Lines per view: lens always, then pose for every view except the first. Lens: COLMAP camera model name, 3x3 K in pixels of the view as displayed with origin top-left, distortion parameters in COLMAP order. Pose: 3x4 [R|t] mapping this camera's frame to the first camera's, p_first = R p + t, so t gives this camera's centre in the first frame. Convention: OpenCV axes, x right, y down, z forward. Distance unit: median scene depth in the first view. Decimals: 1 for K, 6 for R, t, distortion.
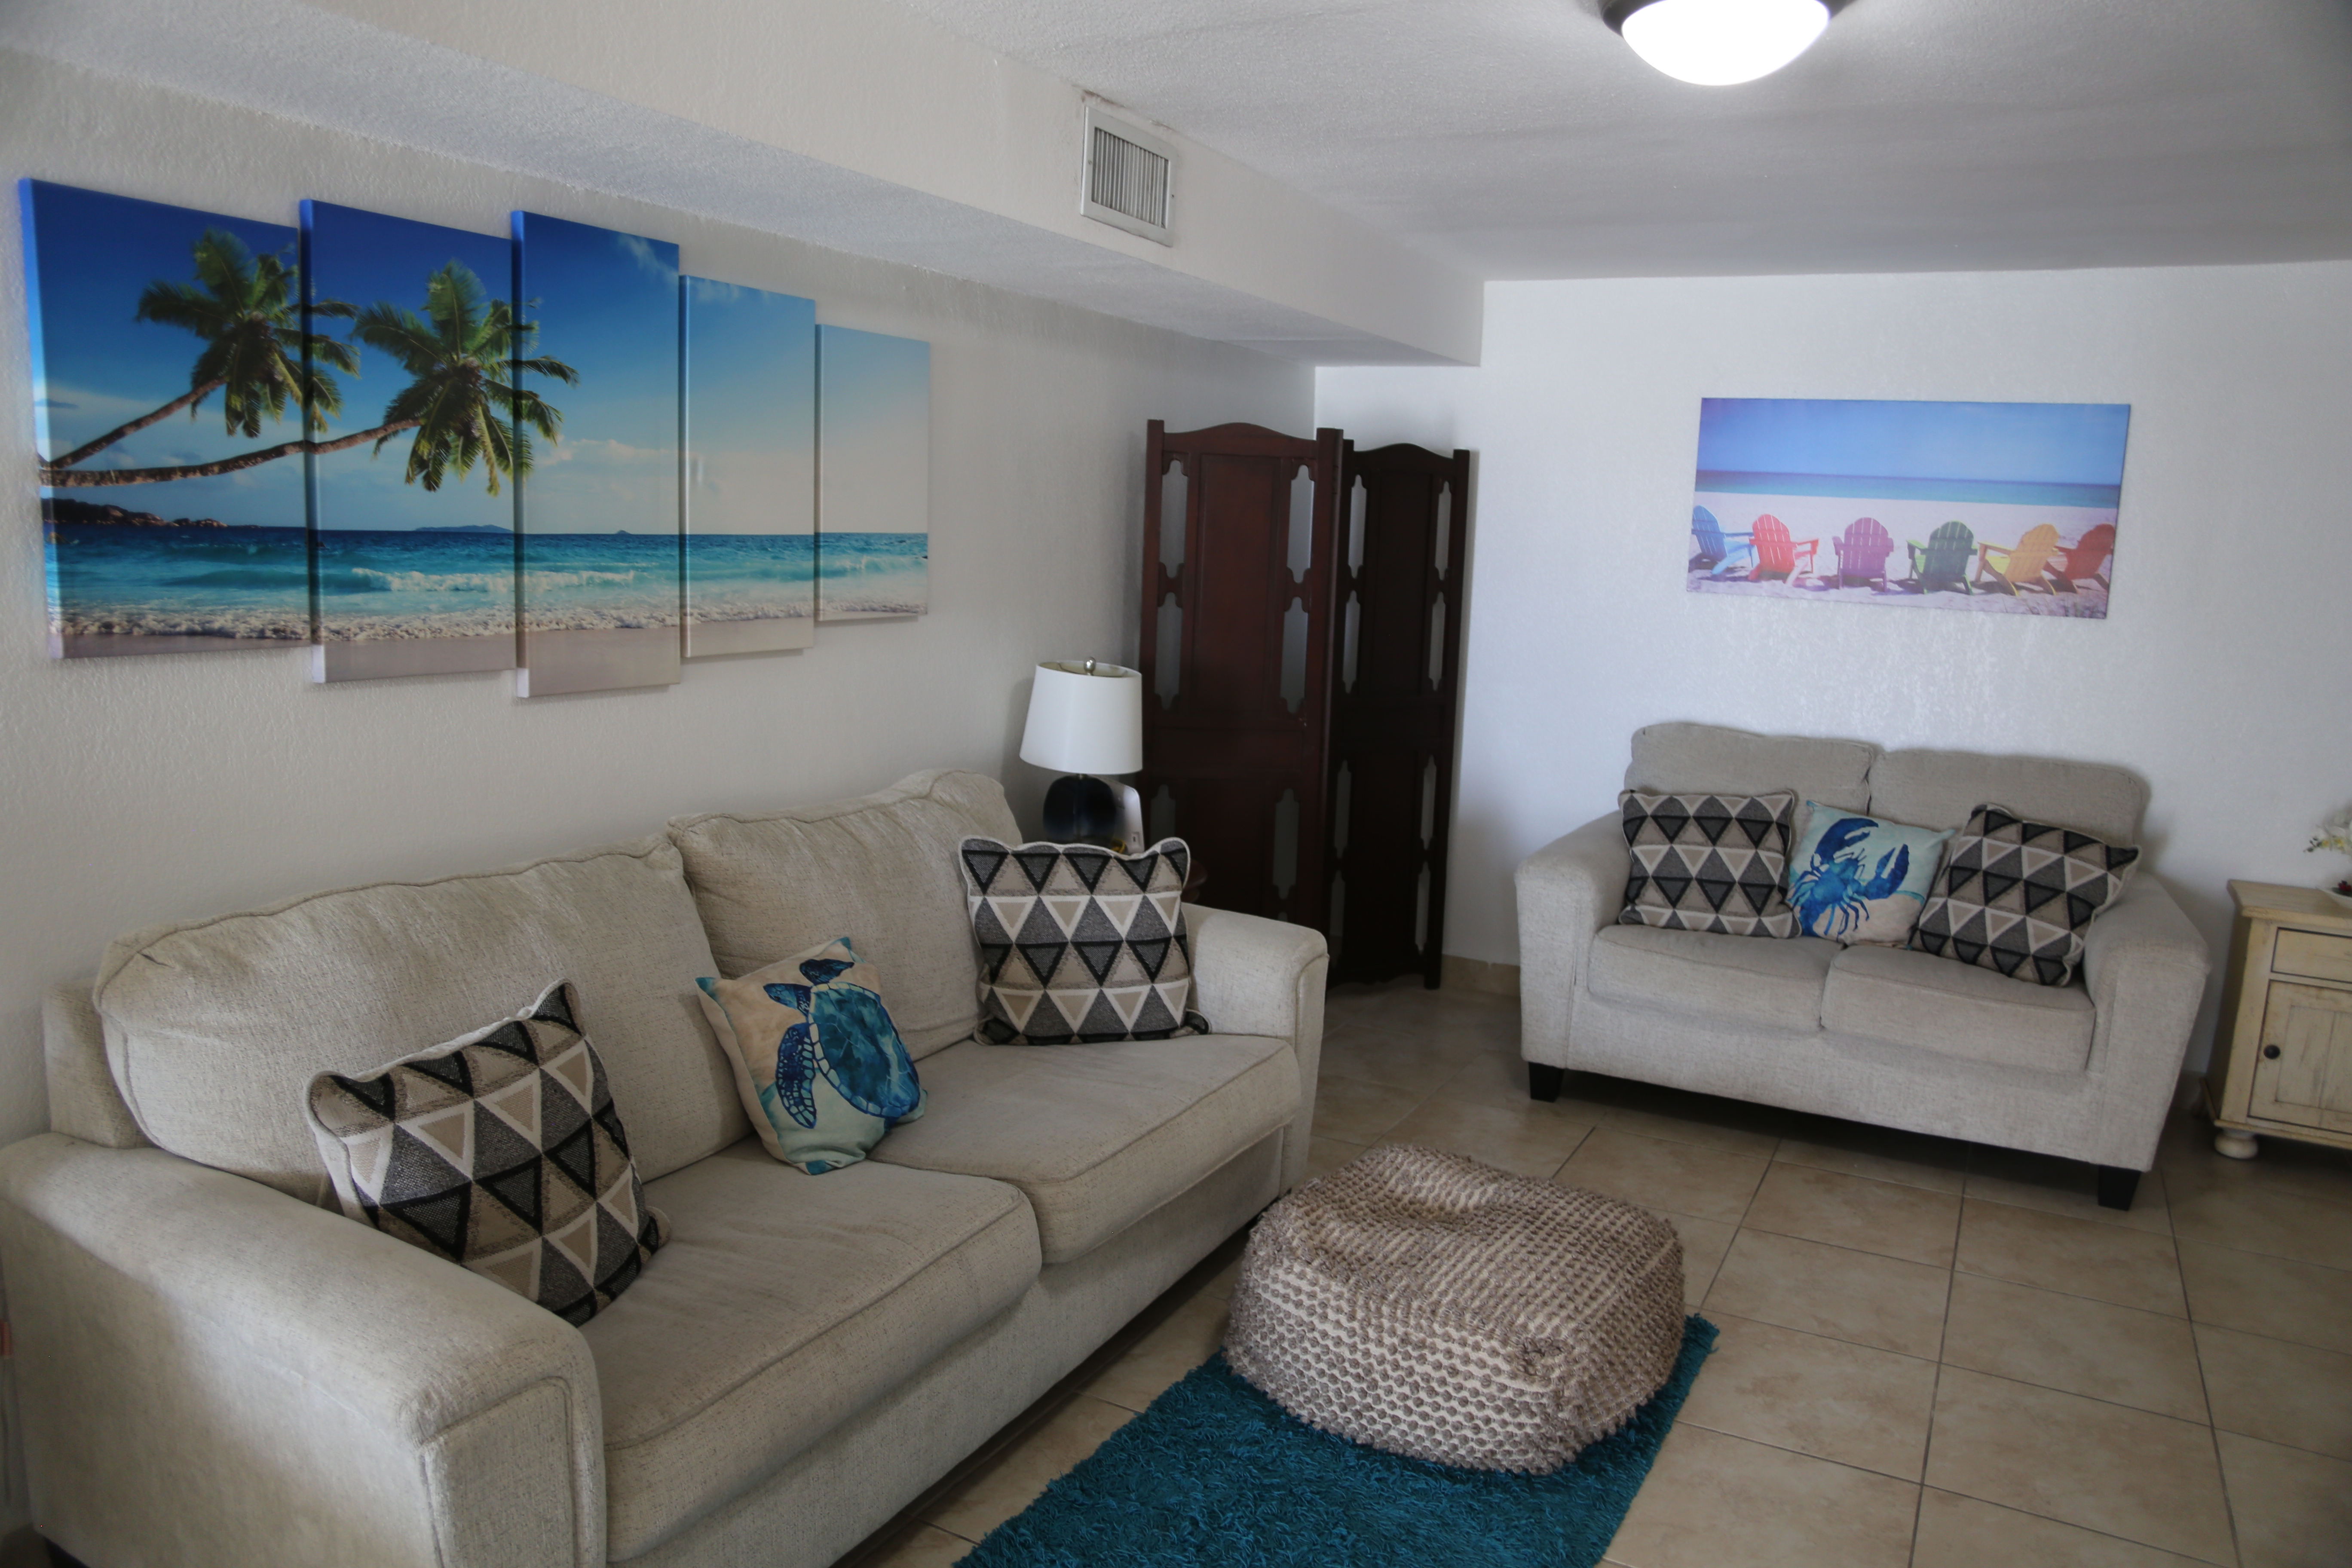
lens RADIAL K [[1598.9, 0, 1176.0], [0, 1598.9, 784.0], [0, 0, 1]] dist [-0.160898, 0.117237]
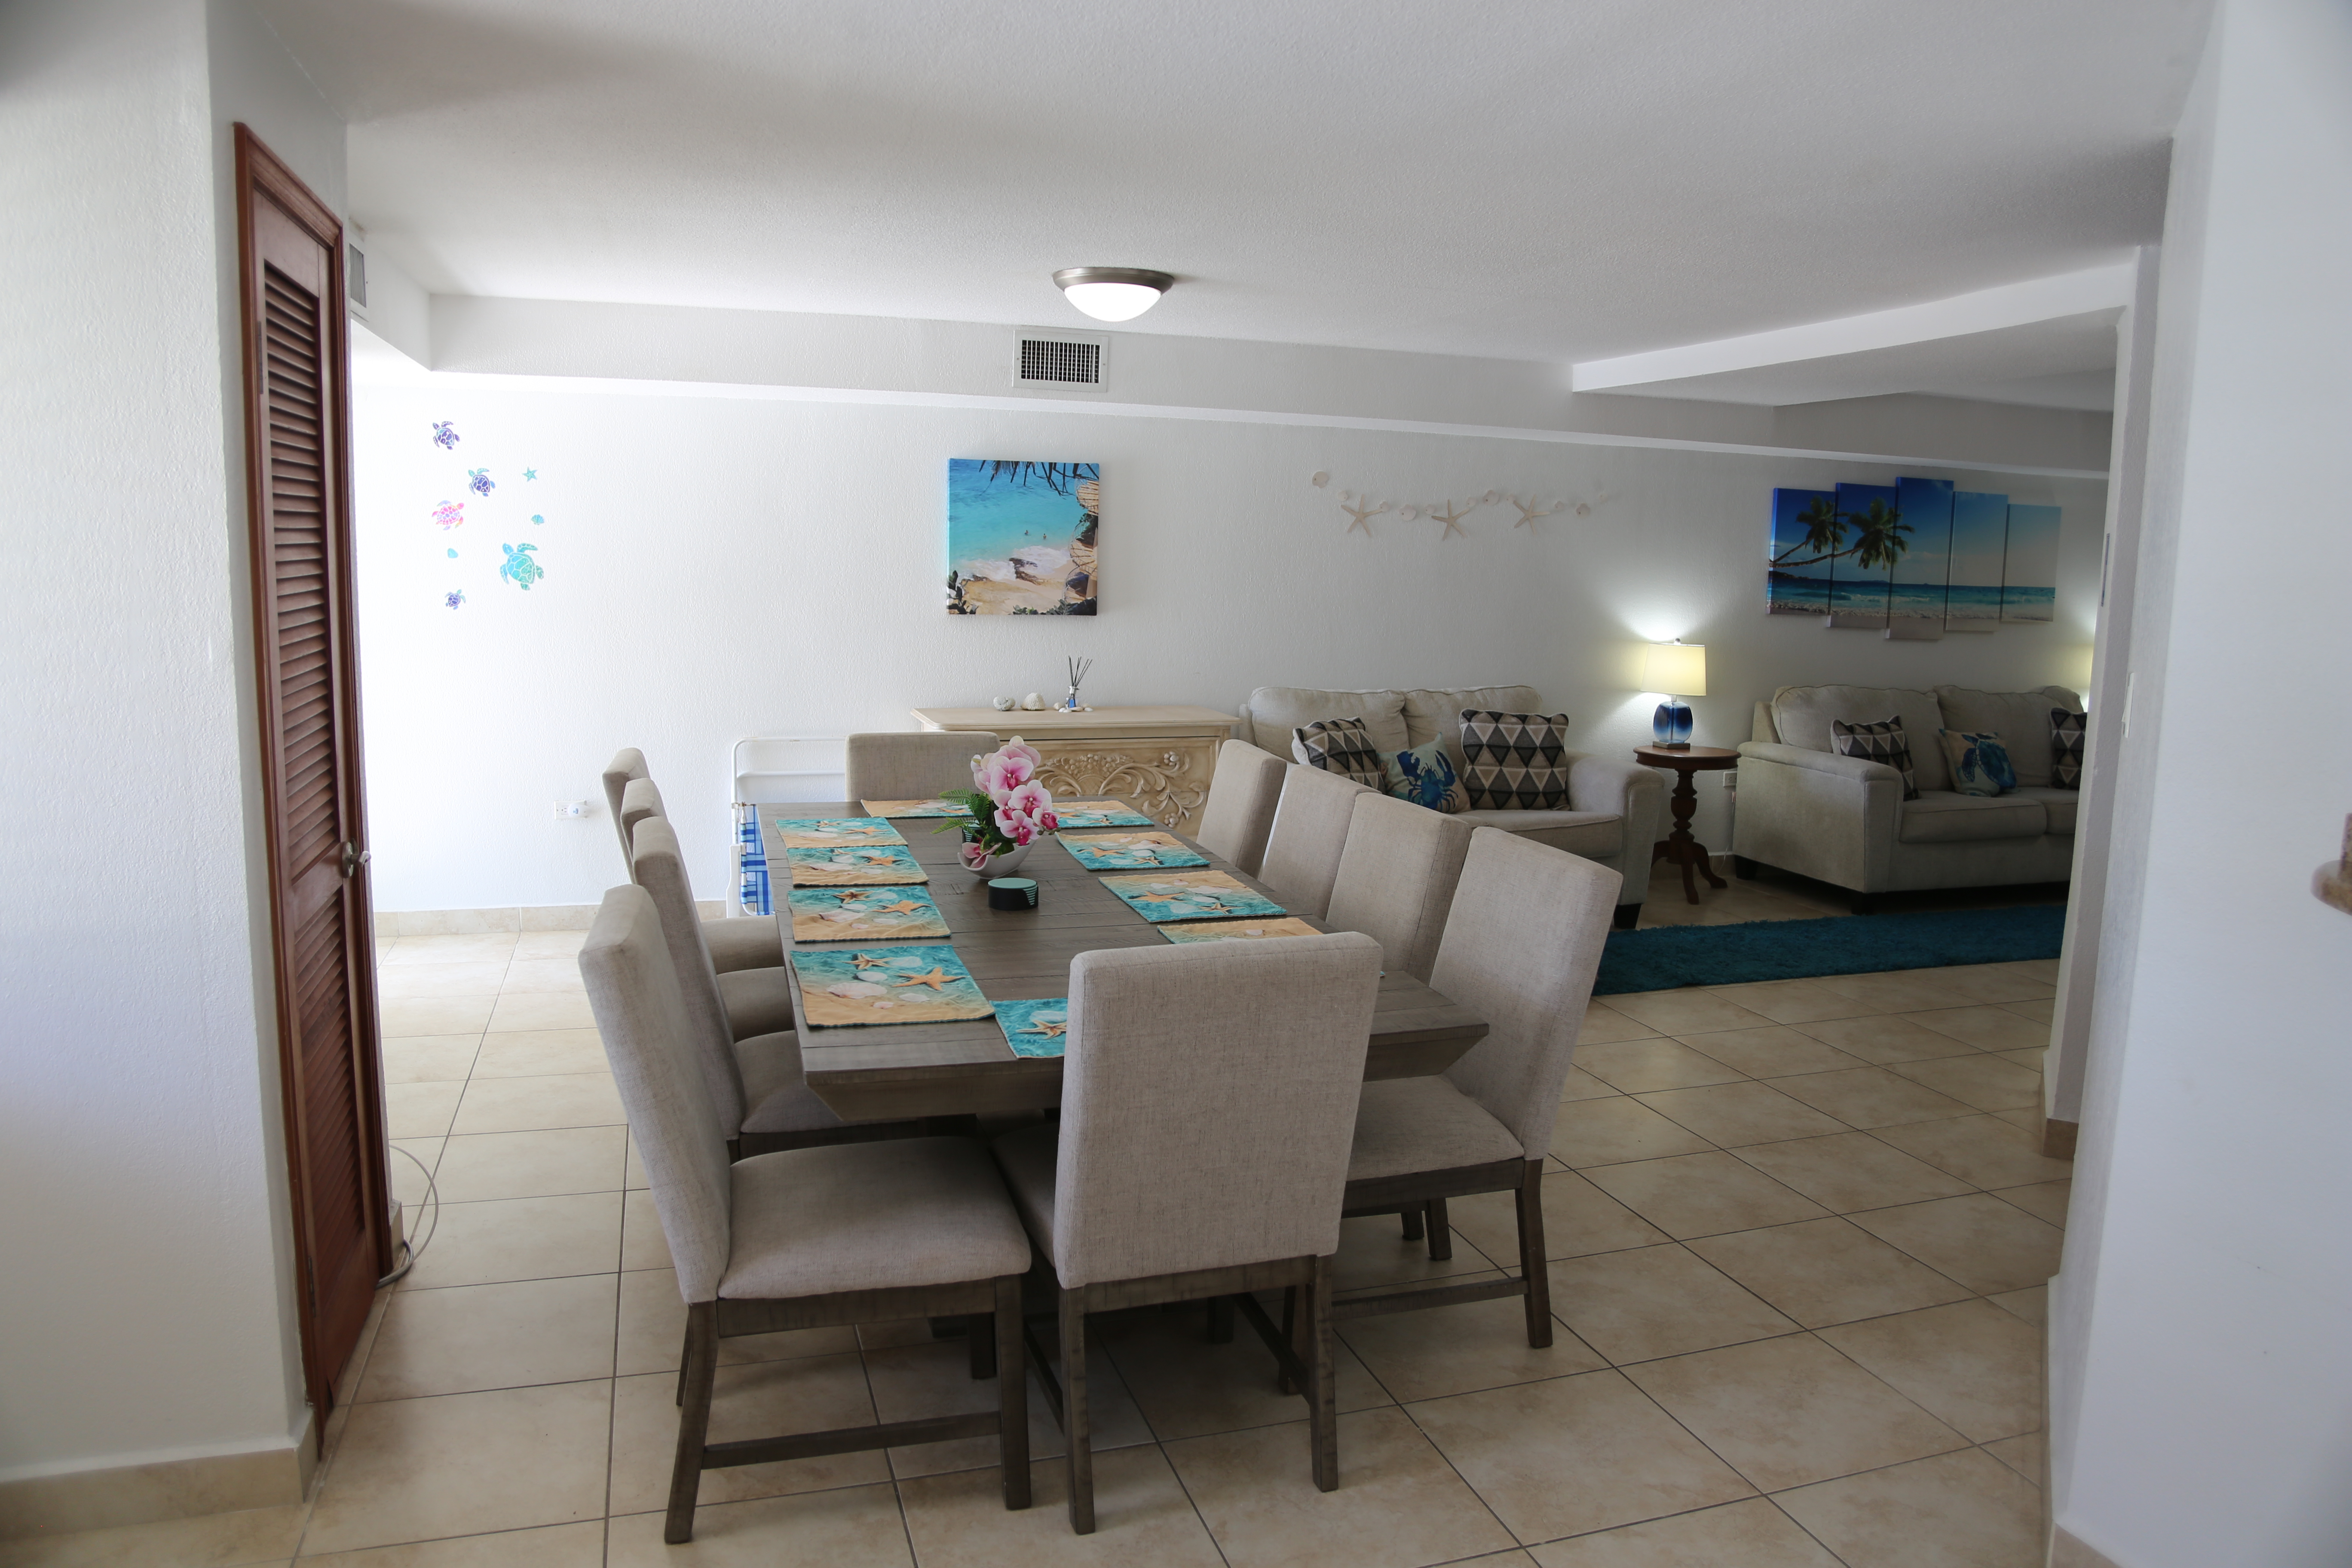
lens RADIAL K [[1598.9, 0, 1176.0], [0, 1598.9, 784.0], [0, 0, 1]] dist [-0.160898, 0.117237]
pose [[0.722245, 0.081011, -0.686876, 0.695927], [-0.106234, 0.994326, 0.005568, 0.369567], [0.683430, 0.068948, 0.726753, -2.183538]]
